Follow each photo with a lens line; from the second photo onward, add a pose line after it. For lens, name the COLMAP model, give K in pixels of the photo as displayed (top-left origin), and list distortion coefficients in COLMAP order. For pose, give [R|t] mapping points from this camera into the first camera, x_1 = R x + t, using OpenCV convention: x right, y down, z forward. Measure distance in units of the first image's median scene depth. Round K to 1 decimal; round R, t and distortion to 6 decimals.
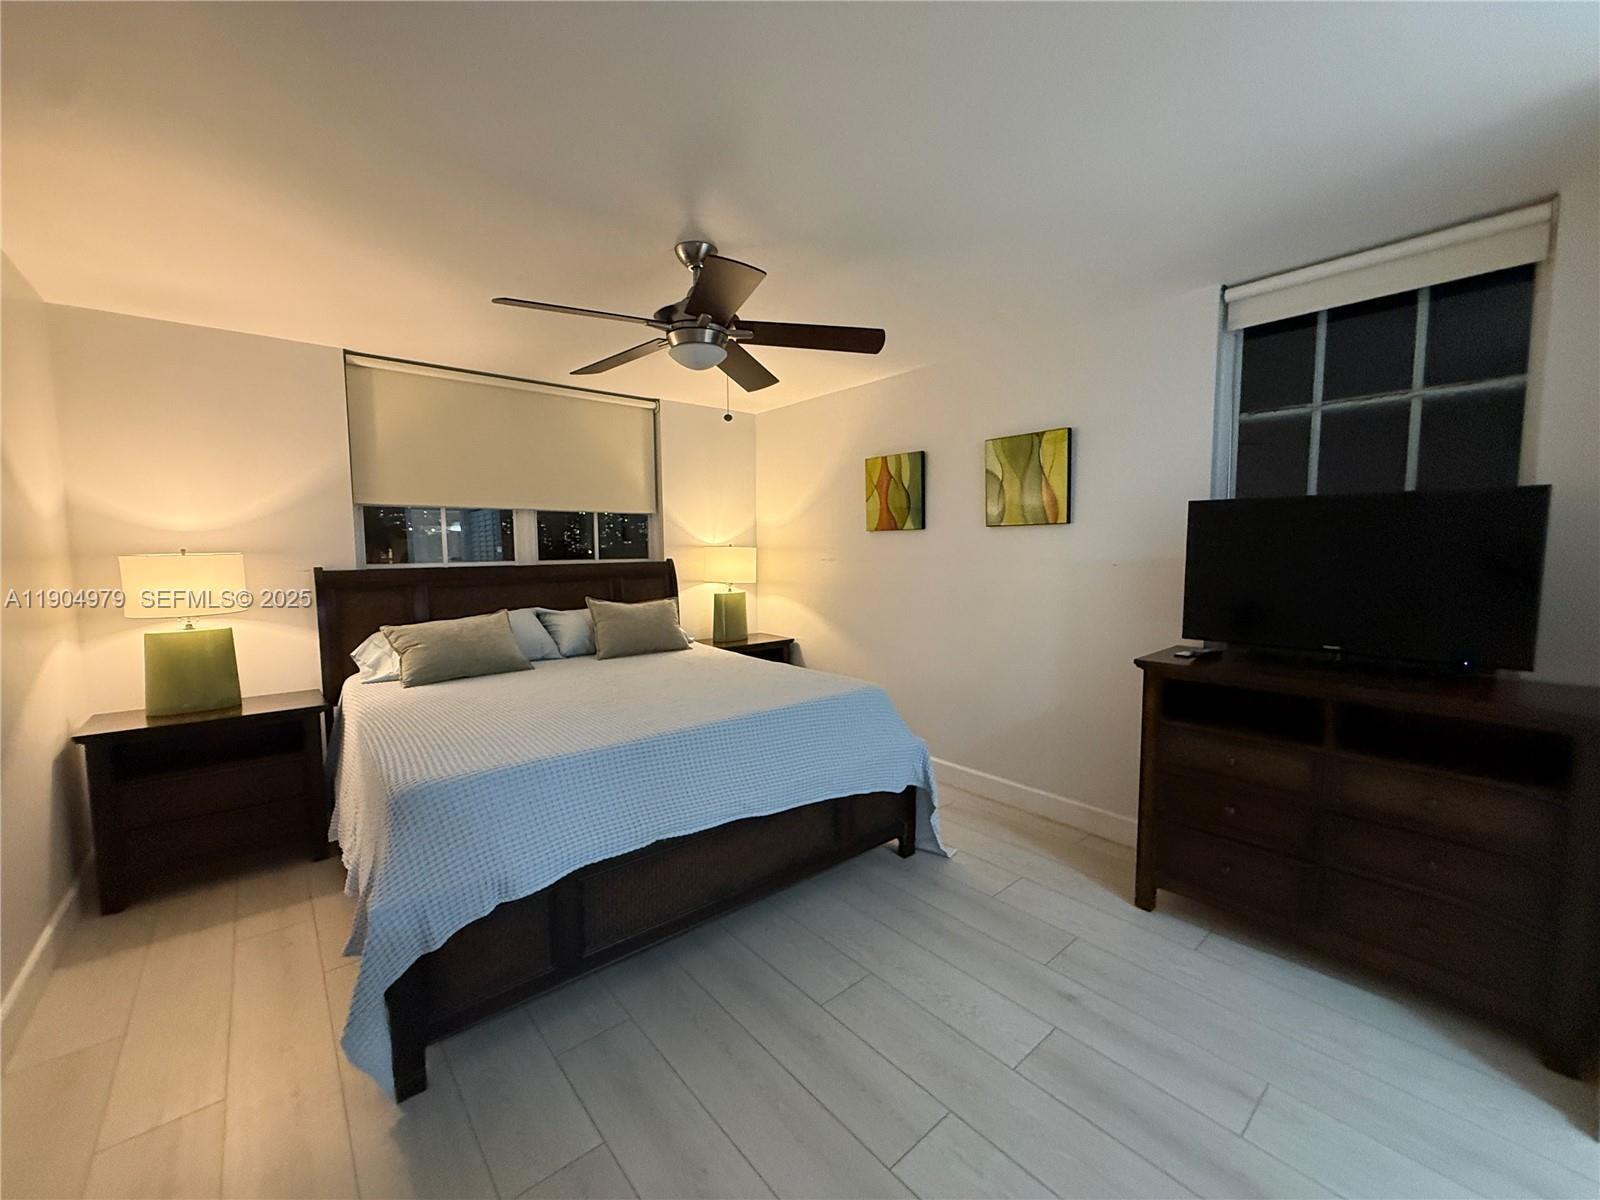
lens RADIAL K [[638.1, 0, 800.0], [0, 638.1, 600.0], [0, 0, 1]] dist [0.000130, -0.000060]
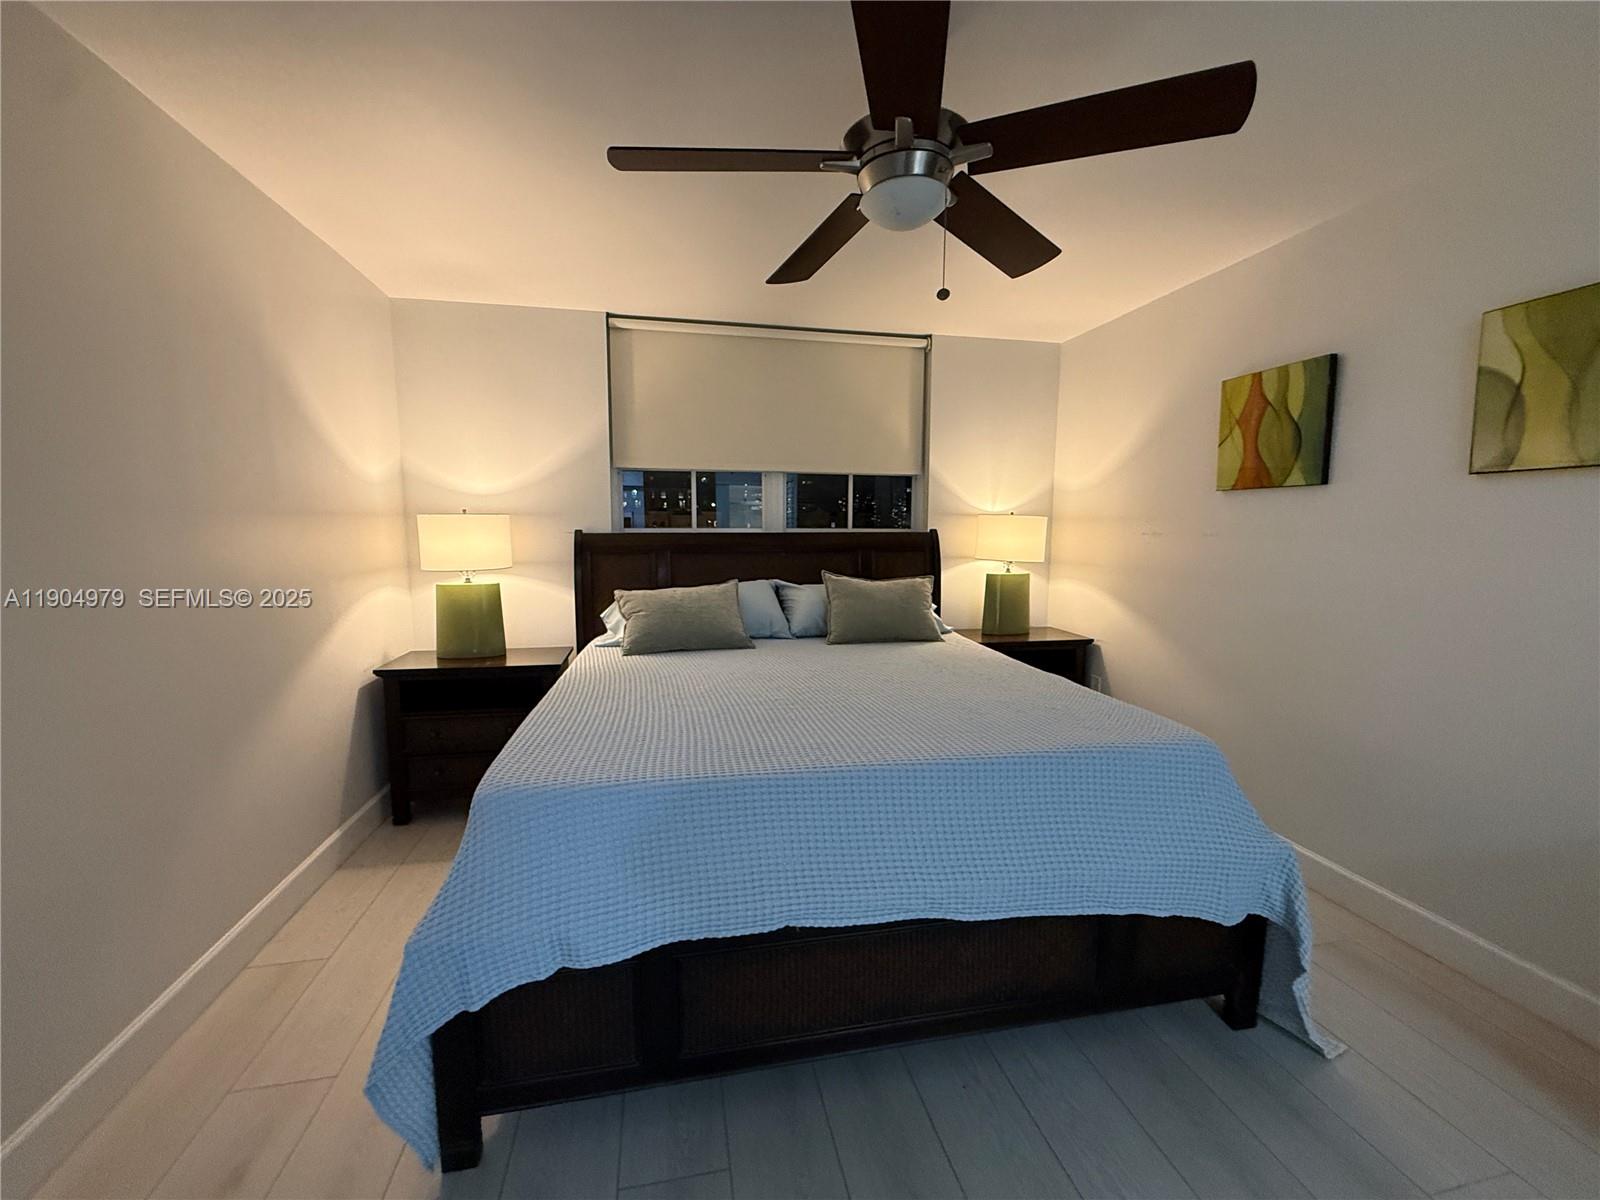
lens RADIAL K [[631.1, 0, 802.5], [0, 631.1, 598.8], [0, 0, 1]] dist [-0.002423, -0.000275]
pose [[0.877034, 0.066110, -0.475857, 0.052372], [-0.050268, 0.997678, 0.045959, -0.004112], [0.477791, -0.016387, 0.878321, 0.242291]]
